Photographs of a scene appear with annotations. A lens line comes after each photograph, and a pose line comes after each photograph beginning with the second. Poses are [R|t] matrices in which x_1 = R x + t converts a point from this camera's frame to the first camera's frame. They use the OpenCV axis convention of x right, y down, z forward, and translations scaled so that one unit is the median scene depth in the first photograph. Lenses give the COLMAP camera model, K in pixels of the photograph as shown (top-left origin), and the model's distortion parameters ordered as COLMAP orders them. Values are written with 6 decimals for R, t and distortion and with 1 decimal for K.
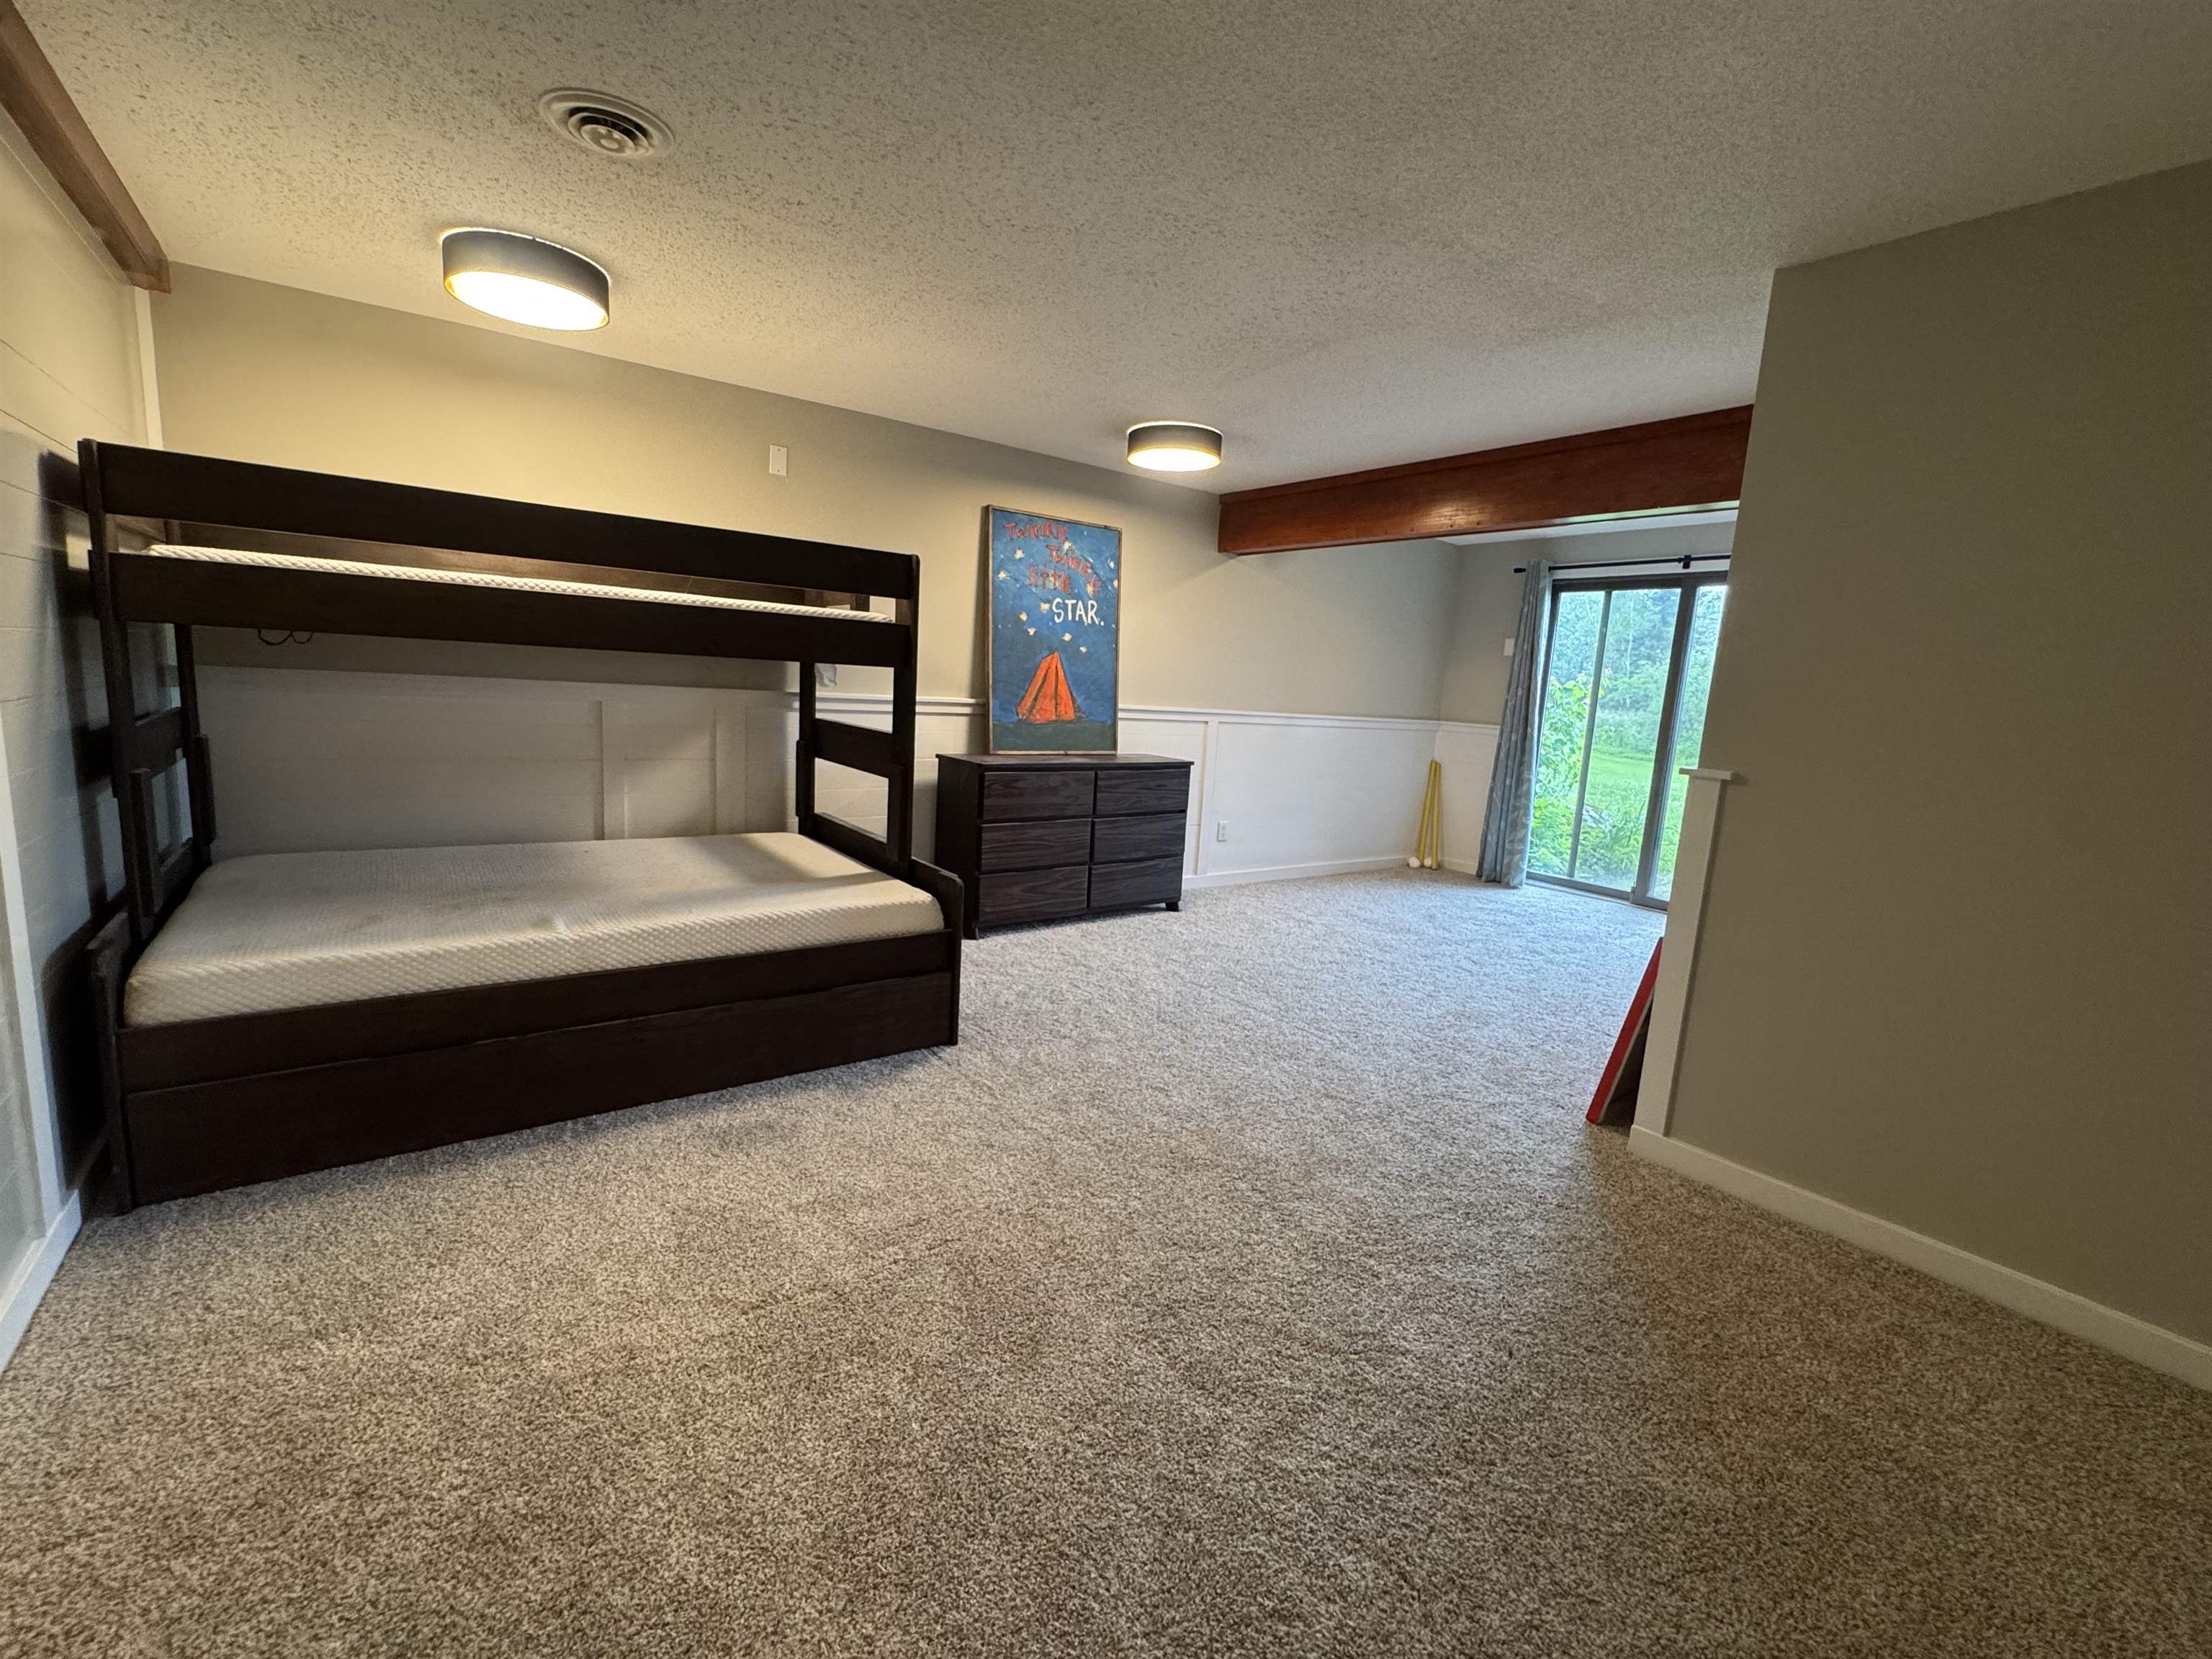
lens RADIAL K [[946.6, 0, 1106.0], [0, 946.6, 829.5], [0, 0, 1]] dist [0.000739, 0.000011]
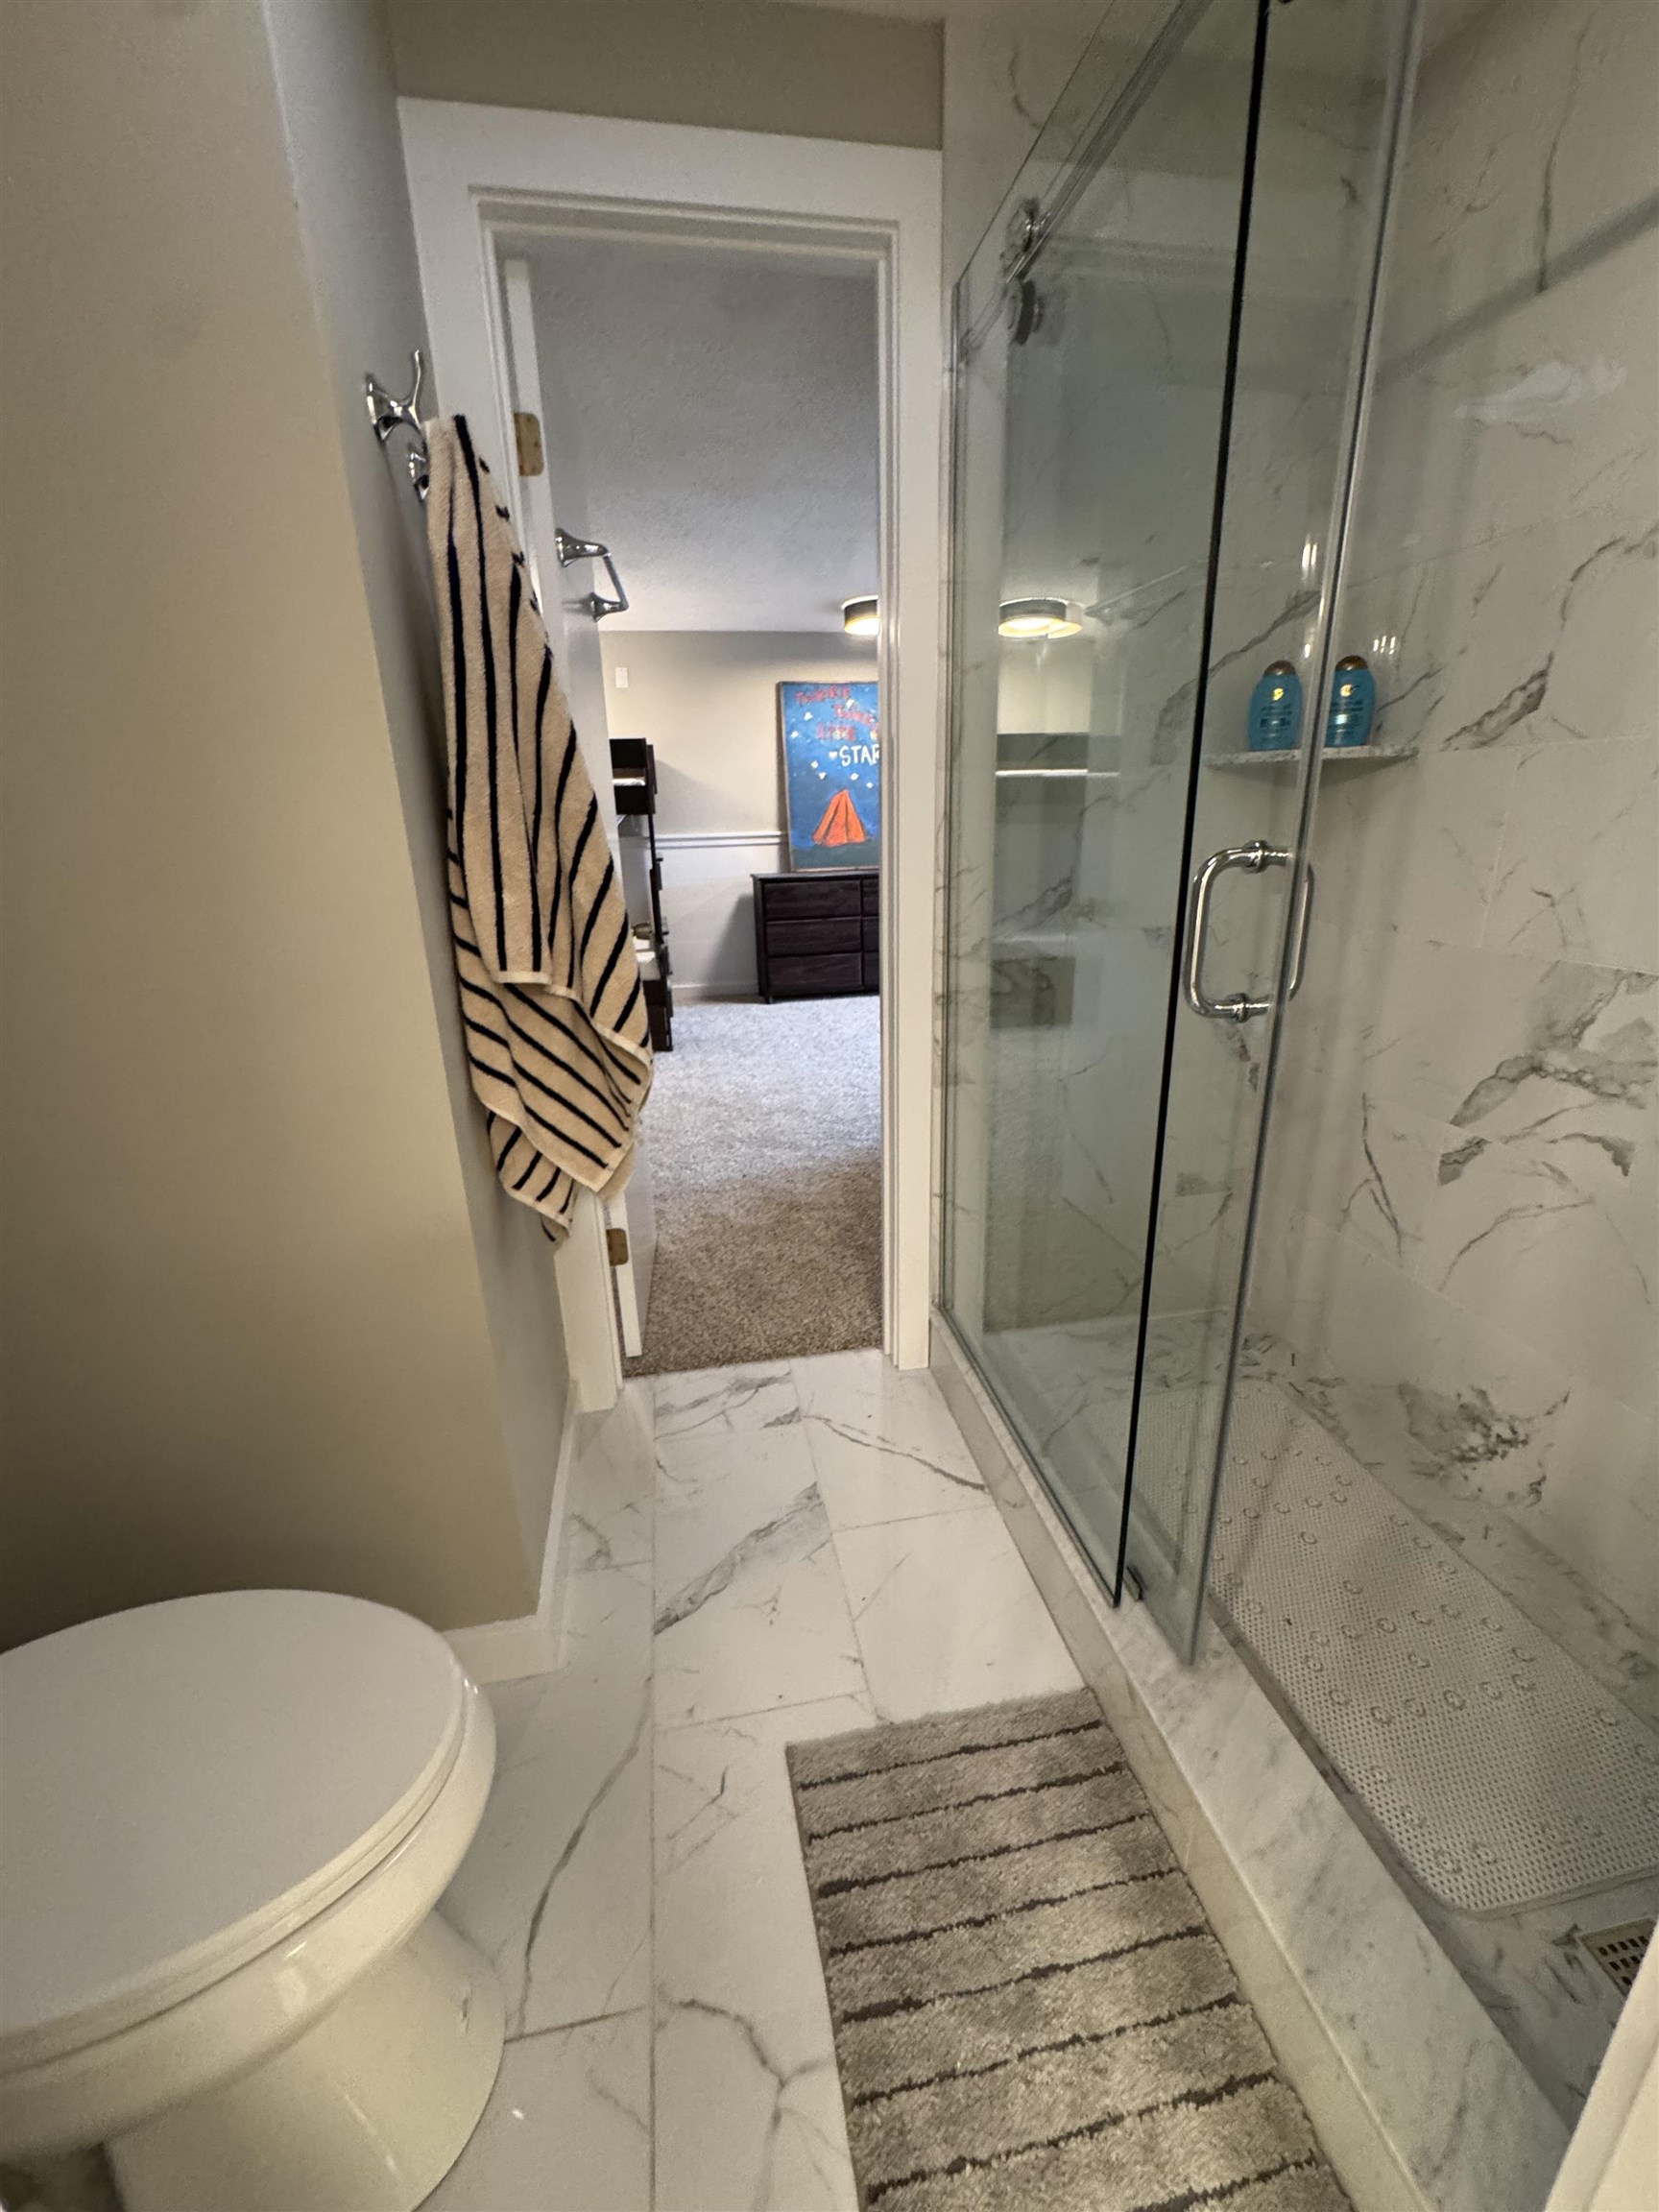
lens RADIAL K [[885.4, 0, 829.5], [0, 885.4, 1106.0], [0, 0, 1]] dist [-0.001802, -0.000429]
pose [[0.895593, 0.055861, -0.441352, 0.513921], [0.011380, 0.988884, 0.148254, 0.066421], [0.444728, -0.137798, 0.885002, -0.160565]]
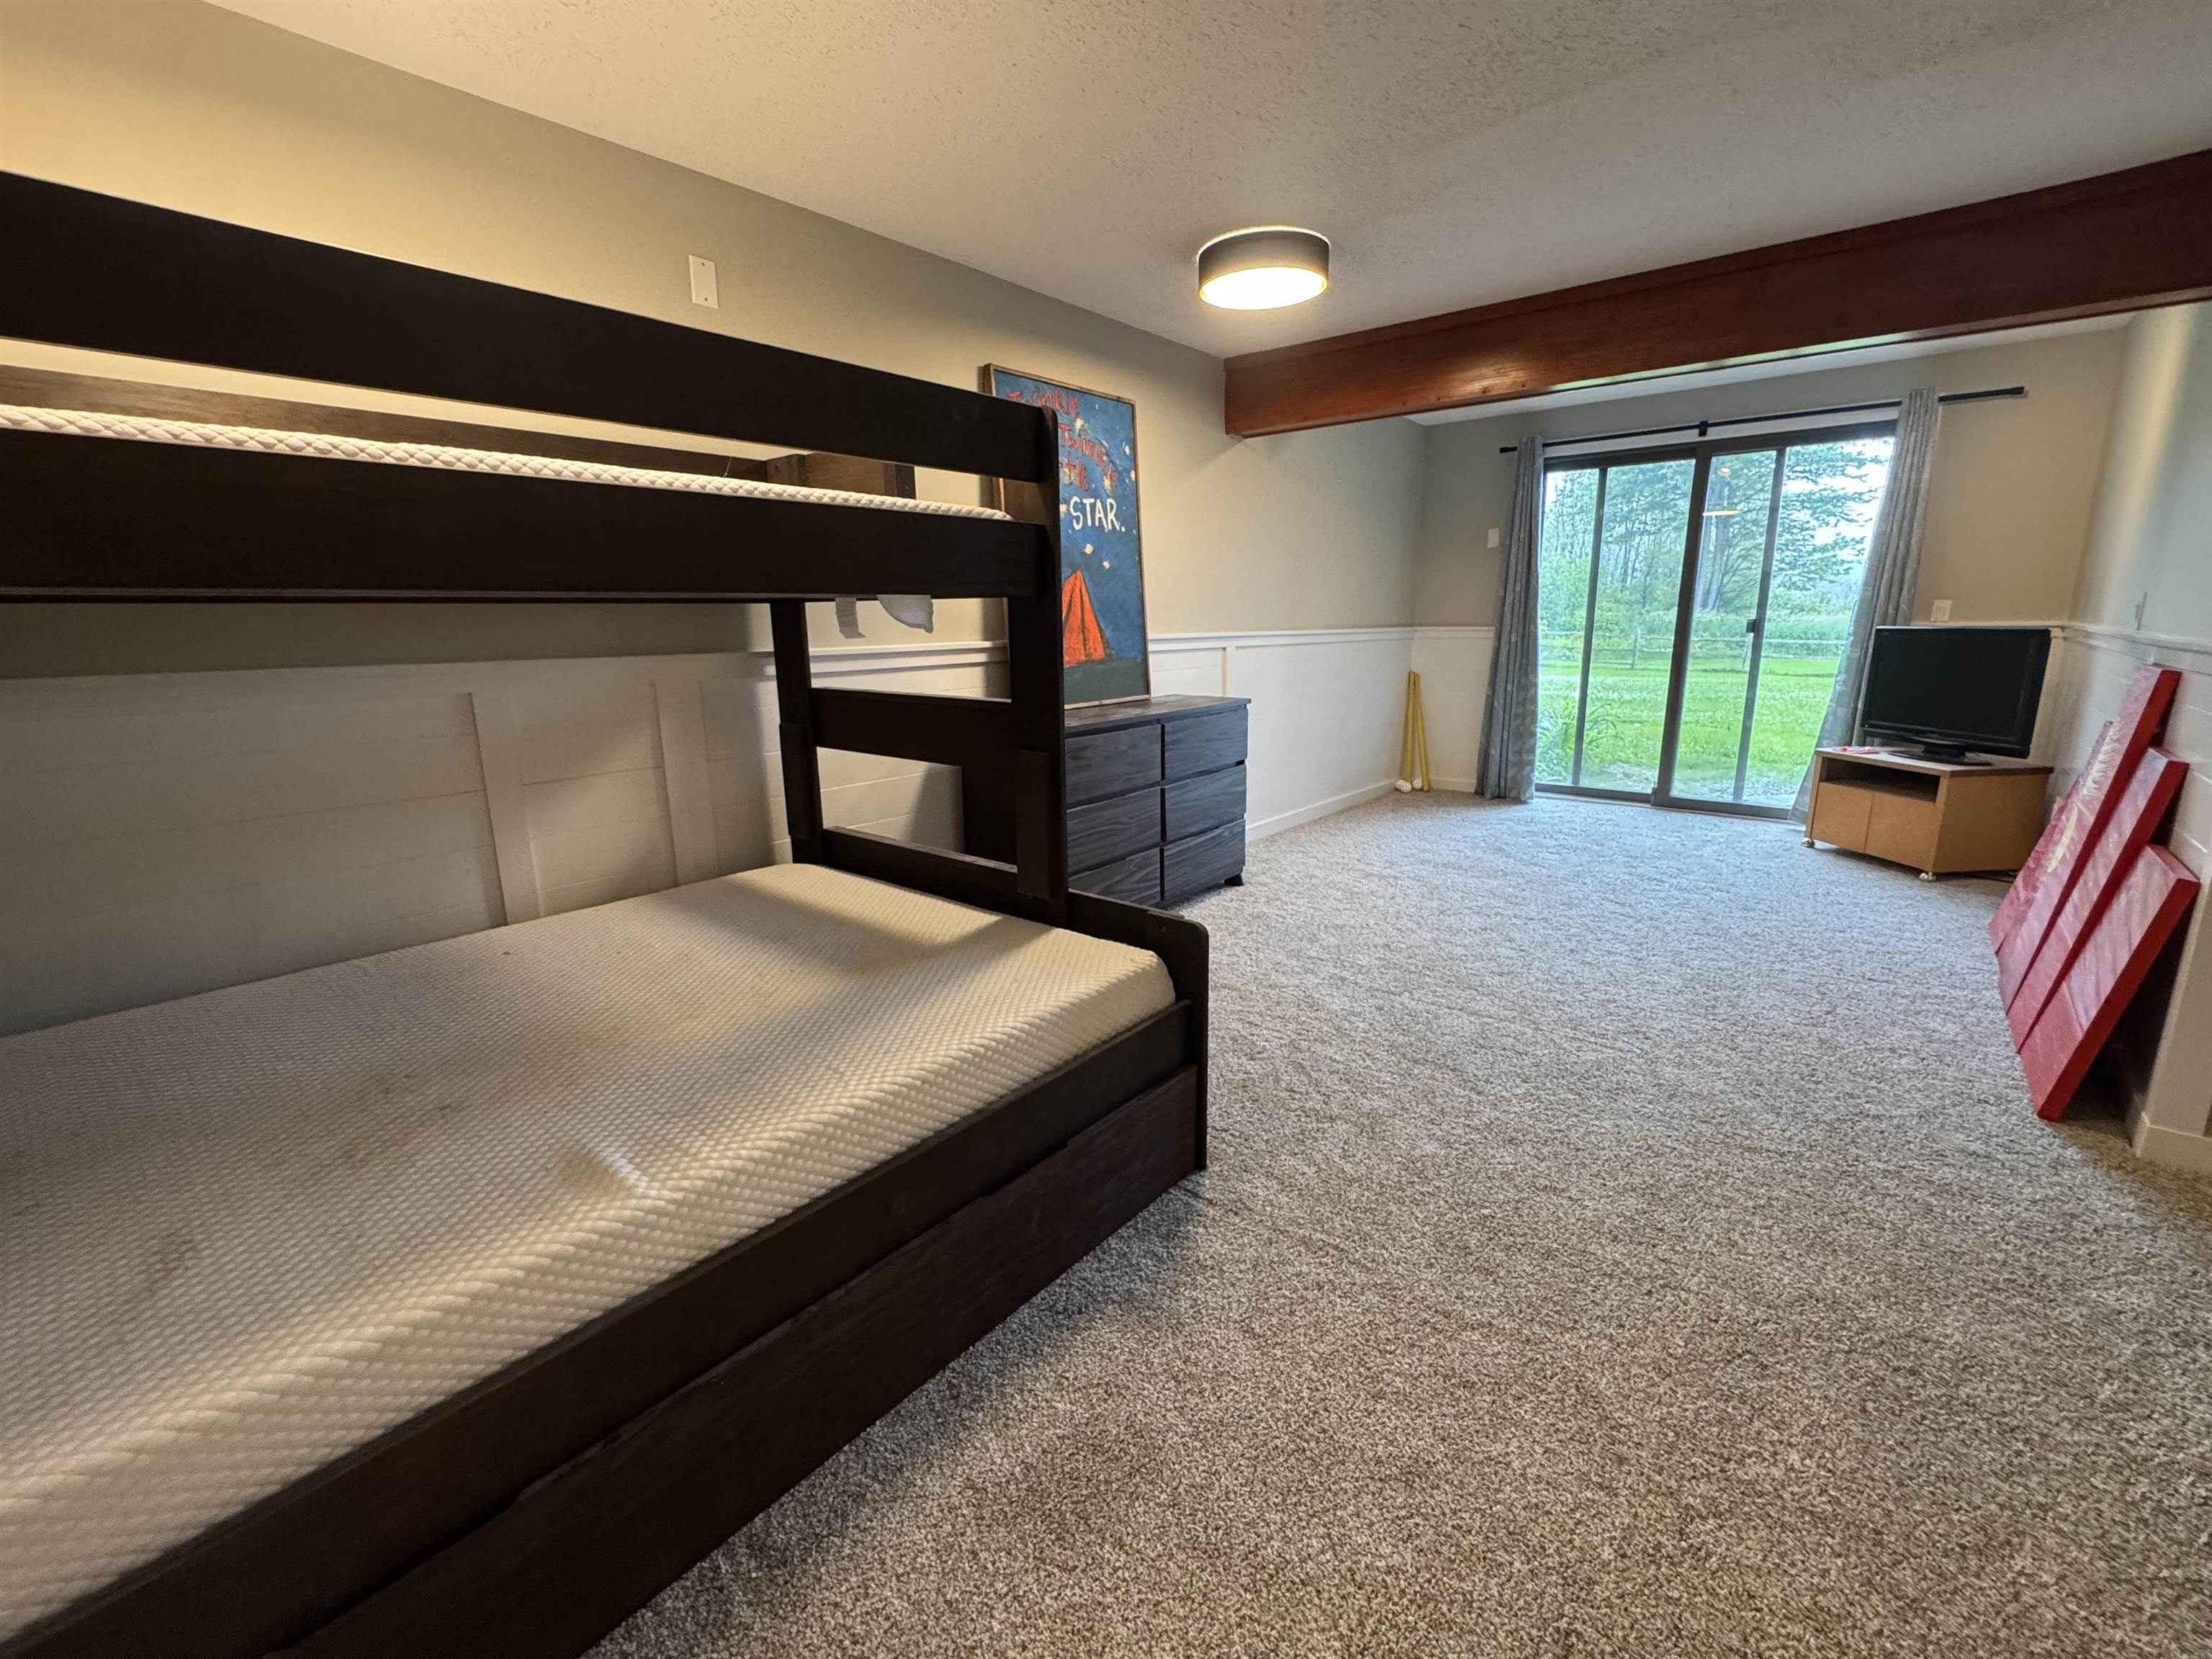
lens RADIAL K [[946.6, 0, 1106.0], [0, 946.6, 829.5], [0, 0, 1]] dist [0.000739, 0.000011]
pose [[0.968726, -0.123149, 0.215415, -0.228053], [0.107256, 0.990675, 0.084021, -0.045955], [-0.223753, -0.058288, 0.972901, 0.262624]]
